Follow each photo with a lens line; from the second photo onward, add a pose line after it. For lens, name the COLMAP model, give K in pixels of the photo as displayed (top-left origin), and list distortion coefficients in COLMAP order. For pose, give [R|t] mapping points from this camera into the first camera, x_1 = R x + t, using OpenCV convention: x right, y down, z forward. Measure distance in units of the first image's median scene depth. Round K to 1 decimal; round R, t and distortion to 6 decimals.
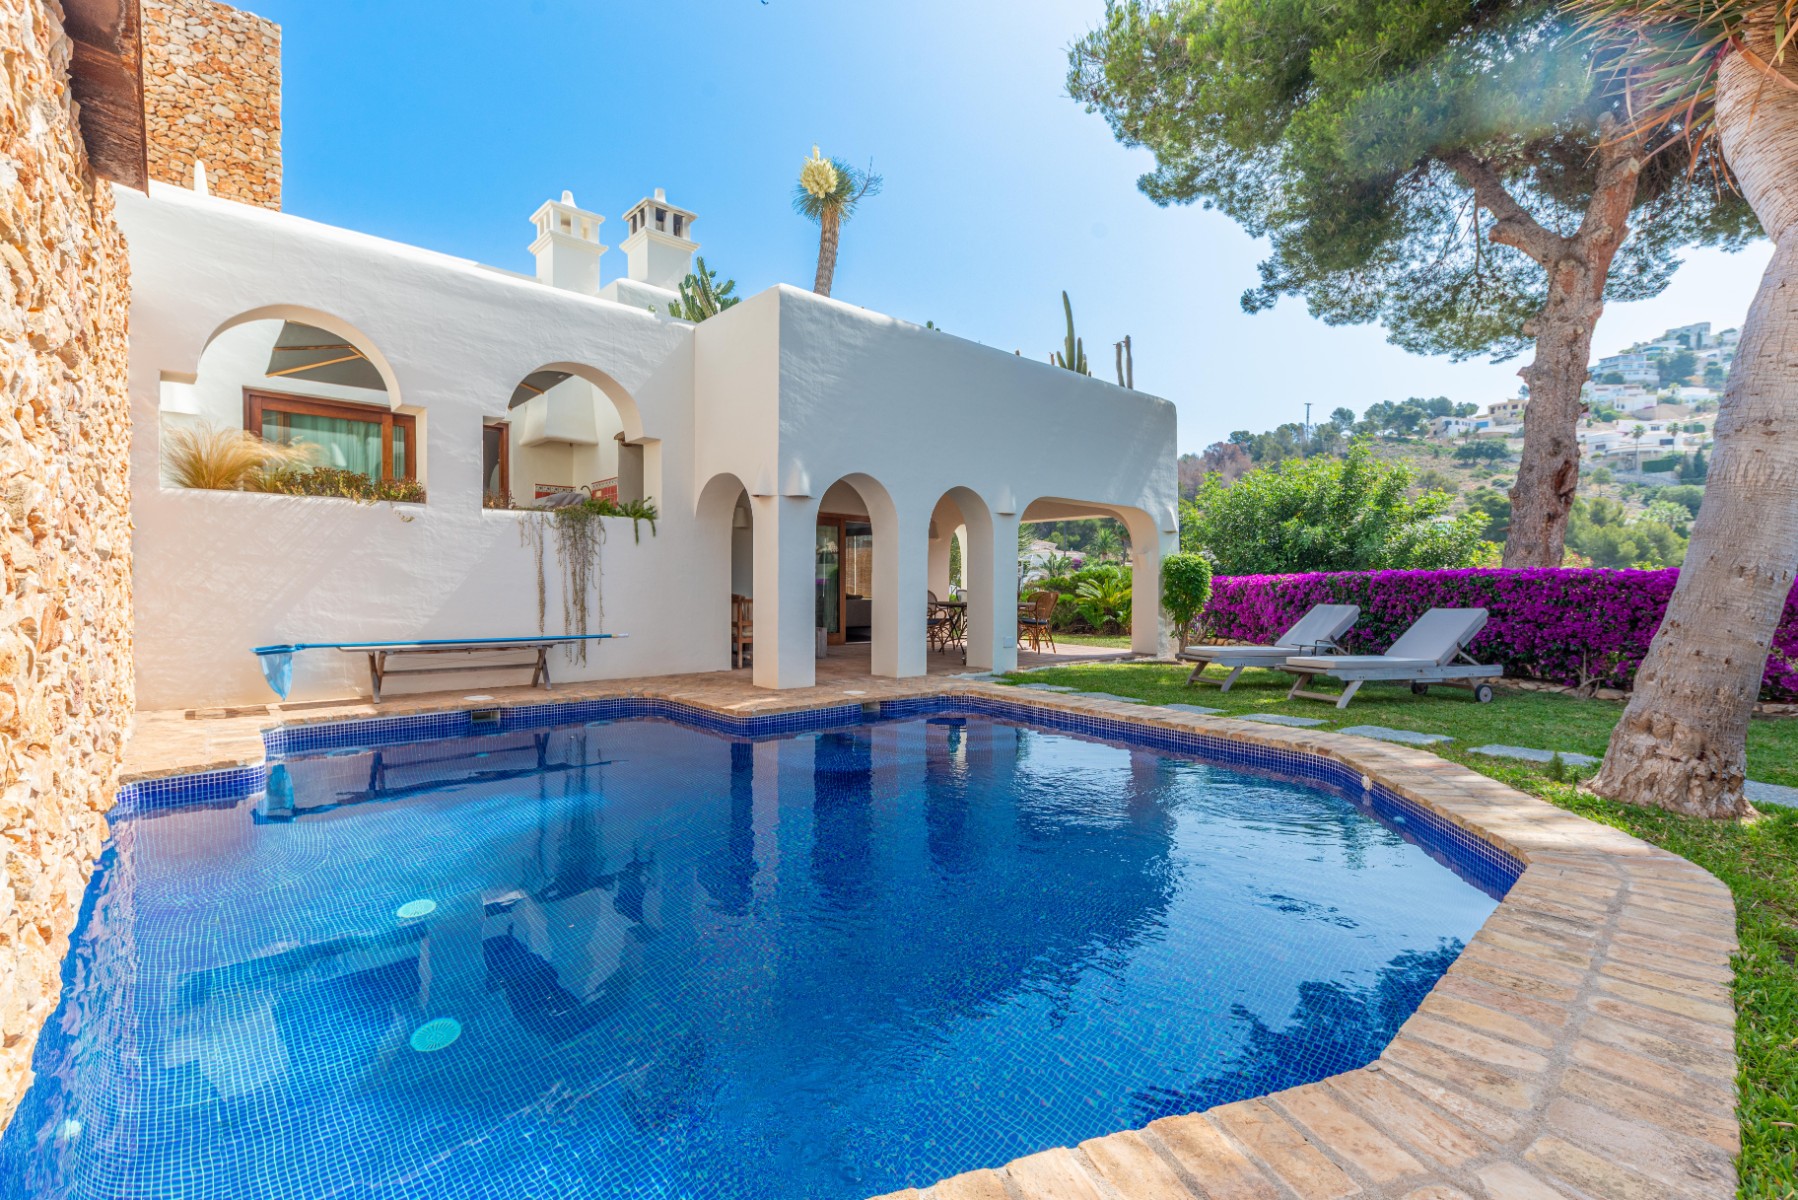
lens RADIAL K [[832.3, 0, 899.3], [0, 832.3, 607.4], [0, 0, 1]] dist [0.011876, -0.007019]
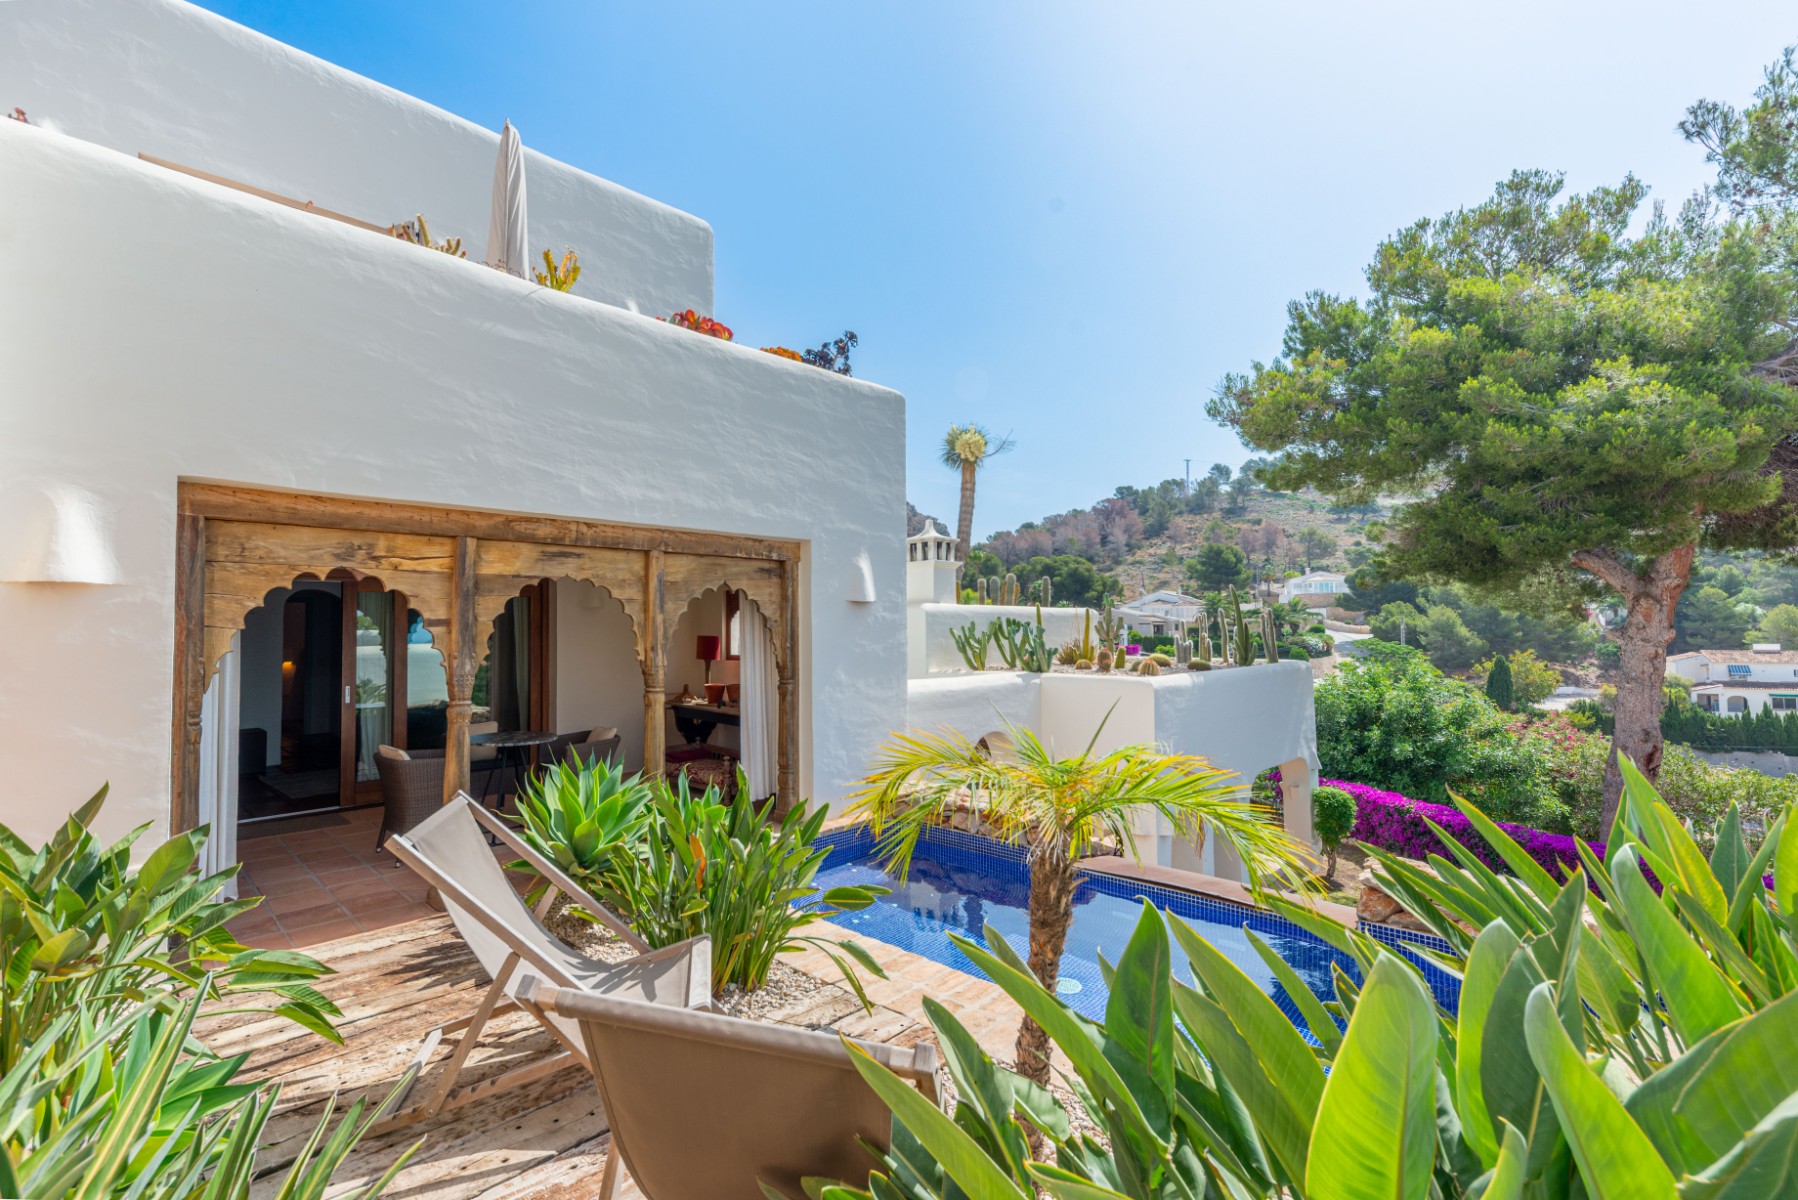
lens RADIAL K [[813.3, 0, 805.3], [0, 813.3, 598.8], [0, 0, 1]] dist [0.009806, -0.003982]
pose [[0.999178, -0.018685, 0.035985, -0.478950], [0.020436, 0.998594, -0.048906, -0.299695], [-0.035021, 0.049601, 0.998155, -0.213047]]
